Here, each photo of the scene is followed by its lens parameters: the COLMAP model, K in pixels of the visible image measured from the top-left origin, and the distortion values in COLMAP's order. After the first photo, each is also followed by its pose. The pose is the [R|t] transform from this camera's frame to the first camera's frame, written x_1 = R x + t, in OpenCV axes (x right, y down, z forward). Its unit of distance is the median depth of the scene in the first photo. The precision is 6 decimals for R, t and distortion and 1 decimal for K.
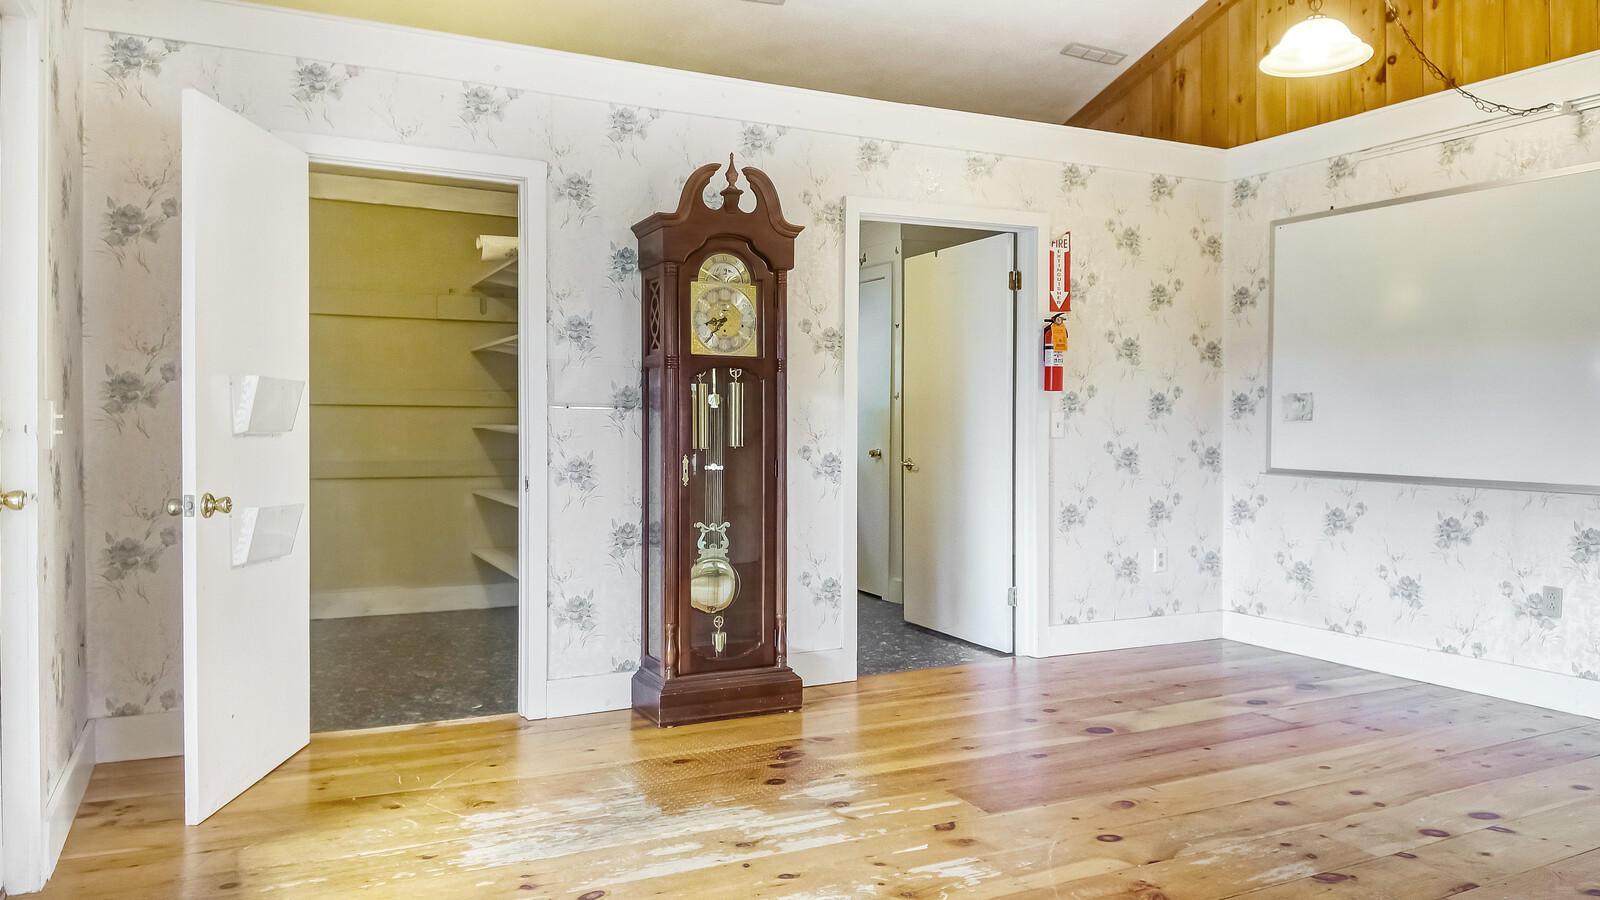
lens RADIAL K [[1089.9, 0, 794.0], [0, 1089.9, 437.2], [0, 0, 1]] dist [0.049025, -0.096331]
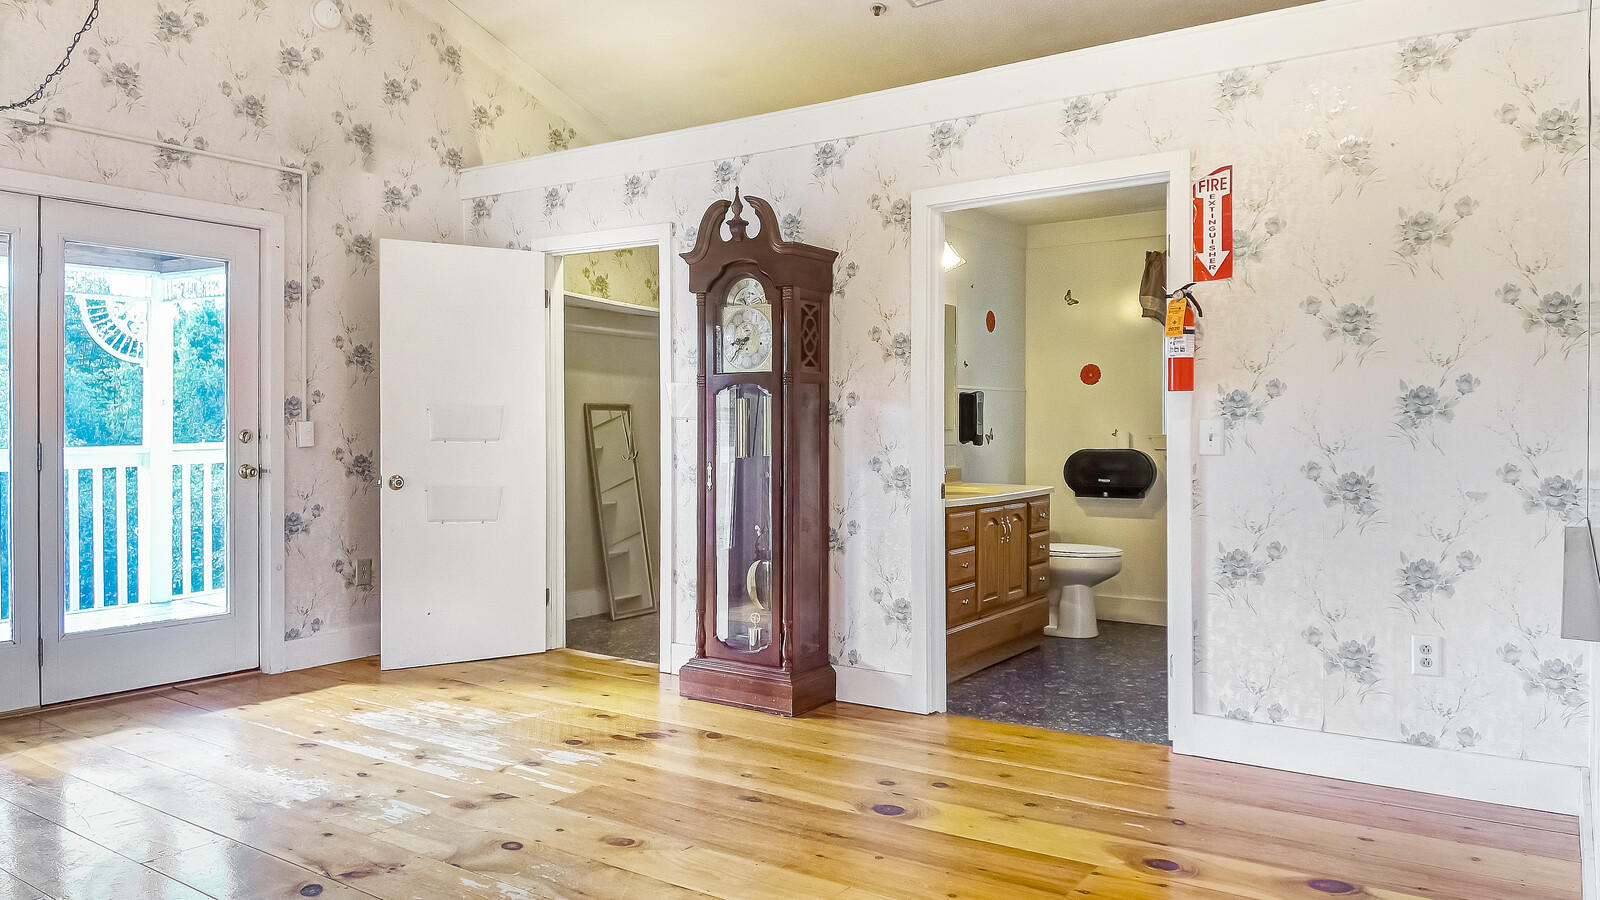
lens RADIAL K [[1089.9, 0, 794.0], [0, 1089.9, 437.2], [0, 0, 1]] dist [0.049025, -0.096331]
pose [[0.505621, 0.004228, -0.862745, 0.881631], [-0.011134, 0.999937, -0.001625, -0.008629], [0.862684, 0.010427, 0.505636, 0.484193]]
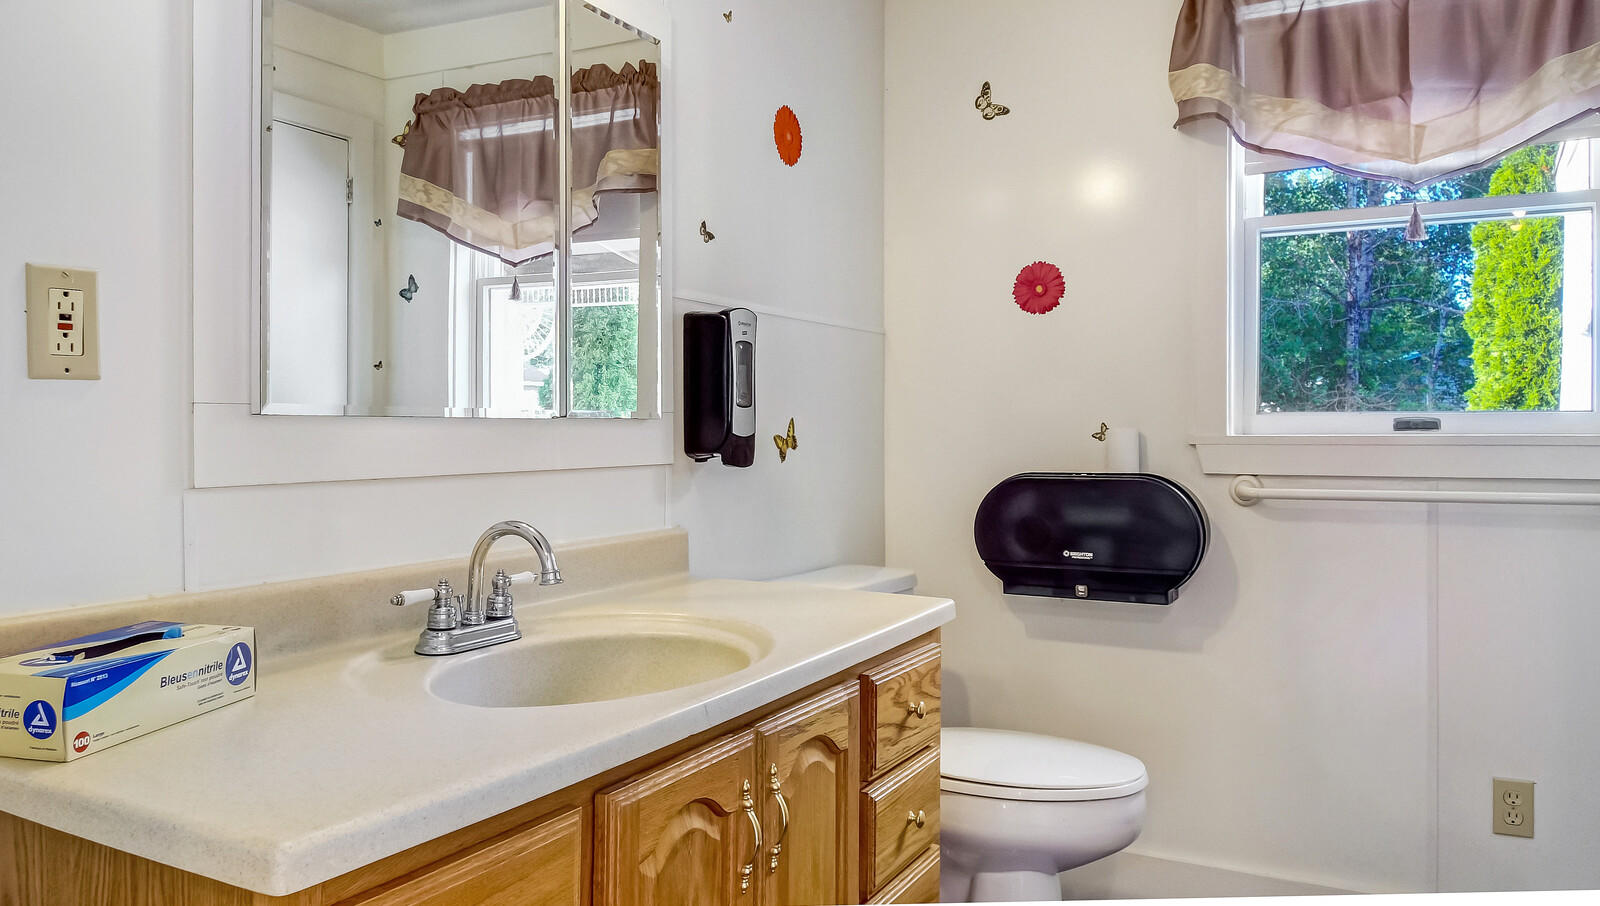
lens RADIAL K [[1166.6, 0, 798.6], [0, 1166.6, 431.0], [0, 0, 1]] dist [0.005769, 0.002980]
pose [[0.597357, -0.001614, -0.801974, 0.192264], [-0.011692, 0.999874, -0.010721, -0.013630], [0.801890, 0.015781, 0.597263, 1.138226]]
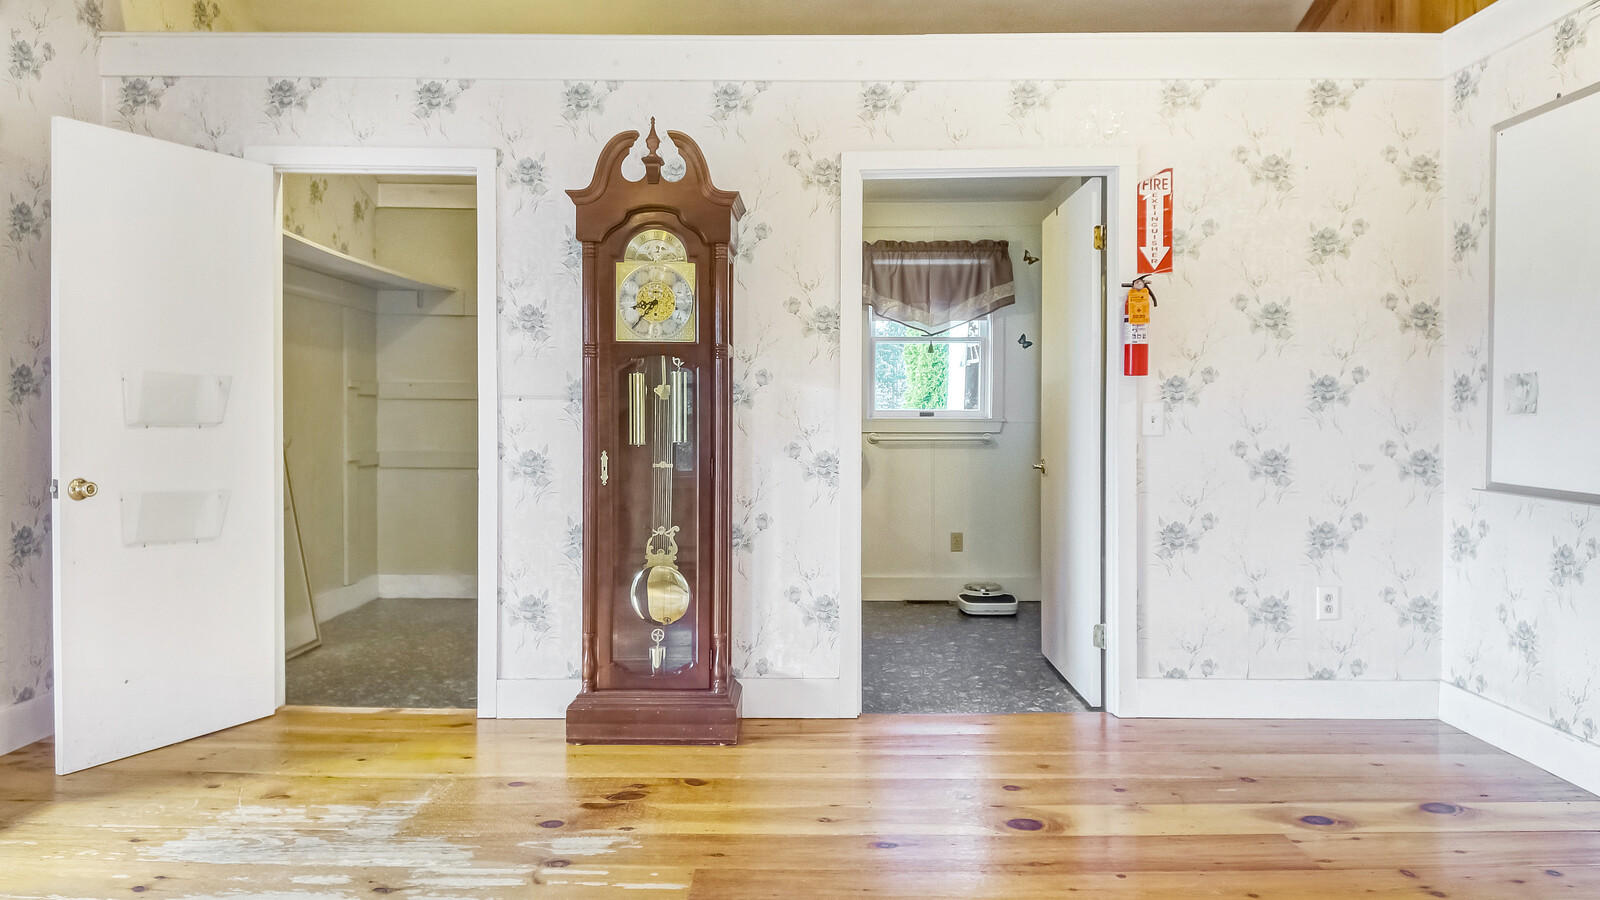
lens RADIAL K [[1091.6, 0, 795.7], [0, 1091.6, 429.5], [0, 0, 1]] dist [0.035954, -0.071860]
pose [[0.896095, 0.005989, -0.443821, 0.436489], [-0.006624, 0.999978, 0.000120, -0.002961], [0.443812, 0.002832, 0.896115, 0.234976]]
